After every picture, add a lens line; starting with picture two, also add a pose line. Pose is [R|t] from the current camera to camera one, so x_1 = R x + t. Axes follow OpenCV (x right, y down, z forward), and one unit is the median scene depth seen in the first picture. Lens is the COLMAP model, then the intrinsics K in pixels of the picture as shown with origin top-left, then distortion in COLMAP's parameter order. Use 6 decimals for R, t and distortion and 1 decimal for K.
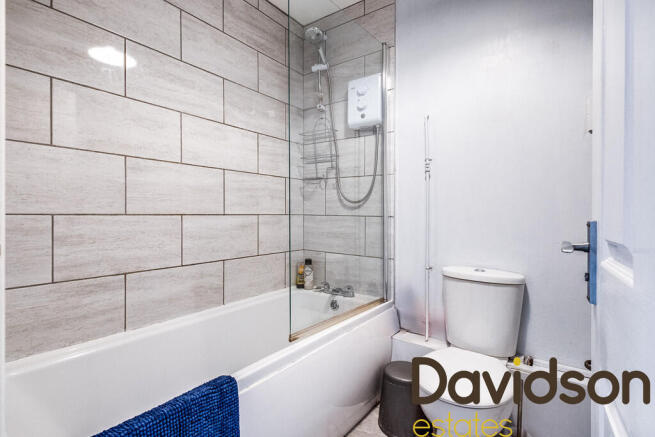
lens RADIAL K [[329.5, 0, 327.5], [0, 329.5, 218.5], [0, 0, 1]] dist [-0.002210, -0.000280]
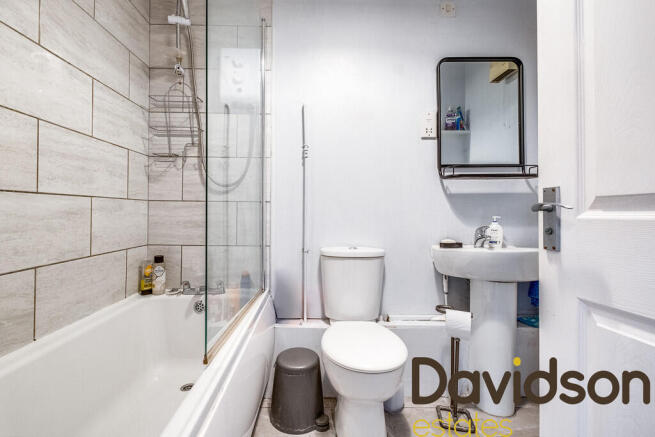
lens RADIAL K [[299.2, 0, 327.1], [0, 299.2, 208.9], [0, 0, 1]] dist [-0.001062, -0.000393]
pose [[0.783965, -0.002244, 0.620802, -0.212836], [0.016038, 0.999733, -0.016639, 0.032712], [-0.620598, 0.023001, 0.783791, 0.208635]]
